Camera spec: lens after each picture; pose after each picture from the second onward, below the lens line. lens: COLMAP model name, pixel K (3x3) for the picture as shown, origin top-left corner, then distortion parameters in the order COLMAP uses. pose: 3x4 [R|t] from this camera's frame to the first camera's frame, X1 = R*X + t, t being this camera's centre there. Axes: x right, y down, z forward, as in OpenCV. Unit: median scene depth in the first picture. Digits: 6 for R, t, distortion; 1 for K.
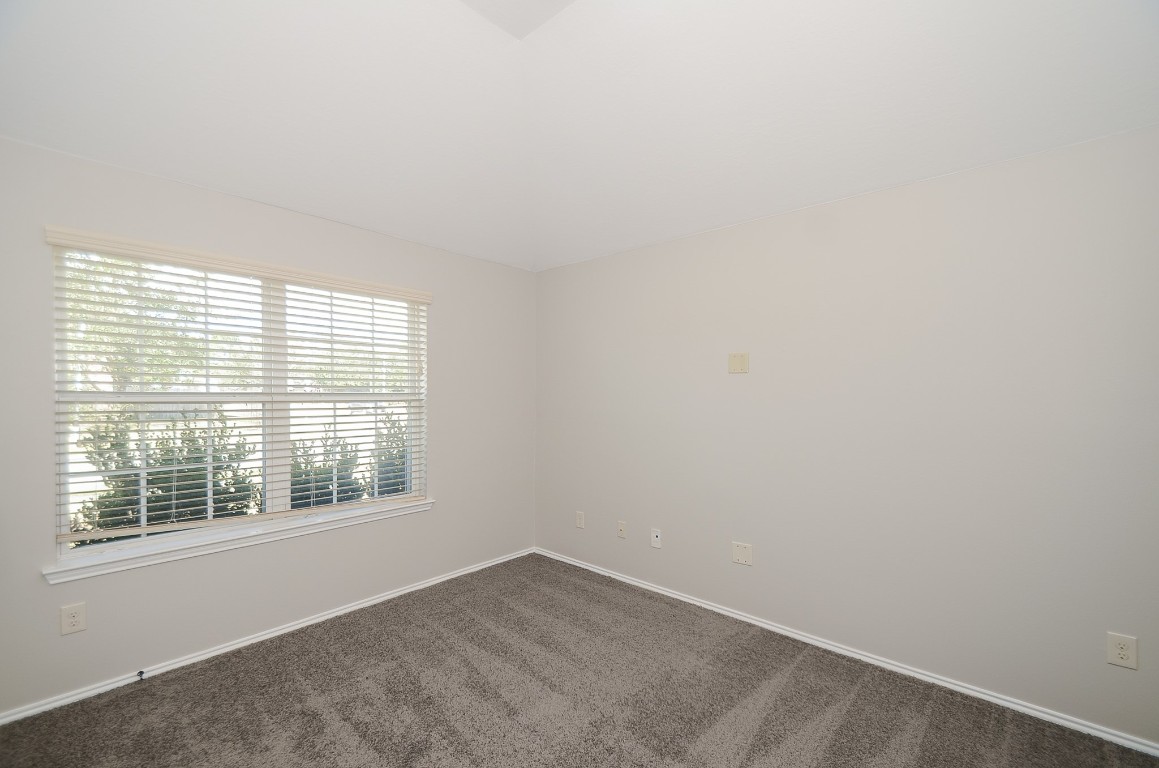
lens RADIAL K [[504.4, 0, 572.2], [0, 504.4, 399.3], [0, 0, 1]] dist [0.032142, -0.014508]
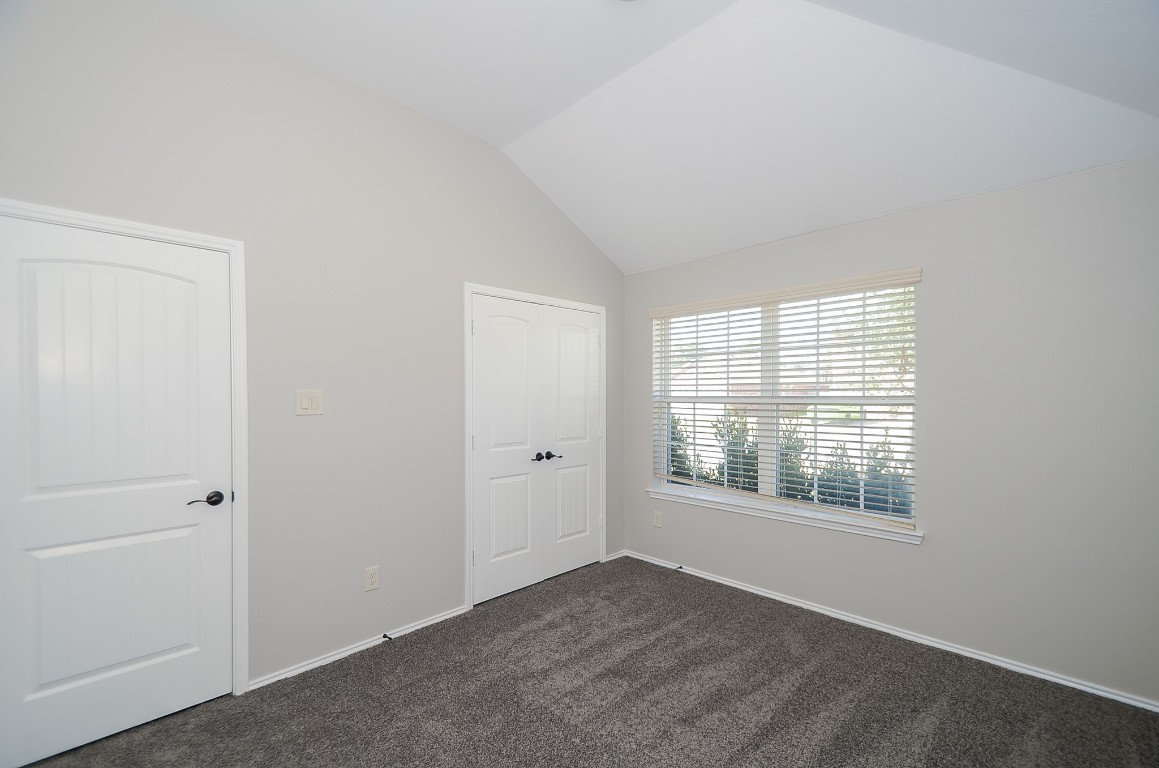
lens RADIAL K [[504.4, 0, 572.2], [0, 504.4, 399.3], [0, 0, 1]] dist [0.032142, -0.014508]
pose [[-0.077912, 0.008434, -0.996925, 0.661620], [0.000711, 0.999964, 0.008404, -0.016959], [0.996960, -0.000054, -0.077915, 0.637611]]
